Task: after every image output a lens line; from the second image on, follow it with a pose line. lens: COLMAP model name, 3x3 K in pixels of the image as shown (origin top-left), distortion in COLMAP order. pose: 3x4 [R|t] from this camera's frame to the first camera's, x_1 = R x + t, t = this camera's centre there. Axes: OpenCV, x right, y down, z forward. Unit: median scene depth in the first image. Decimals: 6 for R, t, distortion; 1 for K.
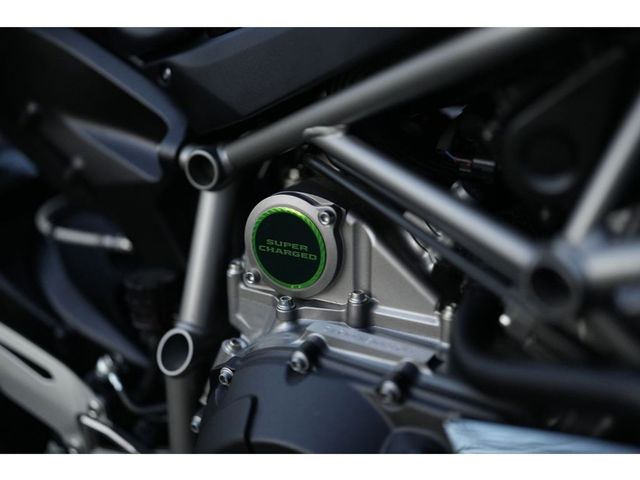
lens RADIAL K [[896.5, 0, 319.7], [0, 896.5, 230.1], [0, 0, 1]] dist [-0.045834, 0.655541]
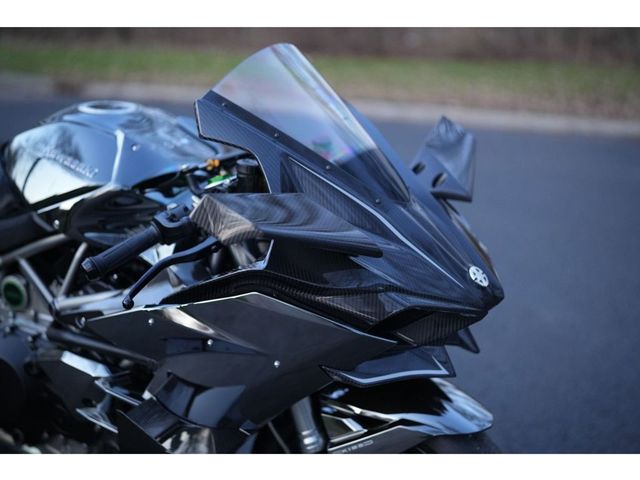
lens RADIAL K [[896.5, 0, 319.7], [0, 896.5, 230.1], [0, 0, 1]] dist [-0.045834, 0.655541]
pose [[0.998924, 0.042085, -0.019467, 1.131049], [-0.042647, 0.998657, -0.029406, -0.164172], [0.018203, 0.030204, 0.999378, -2.186799]]
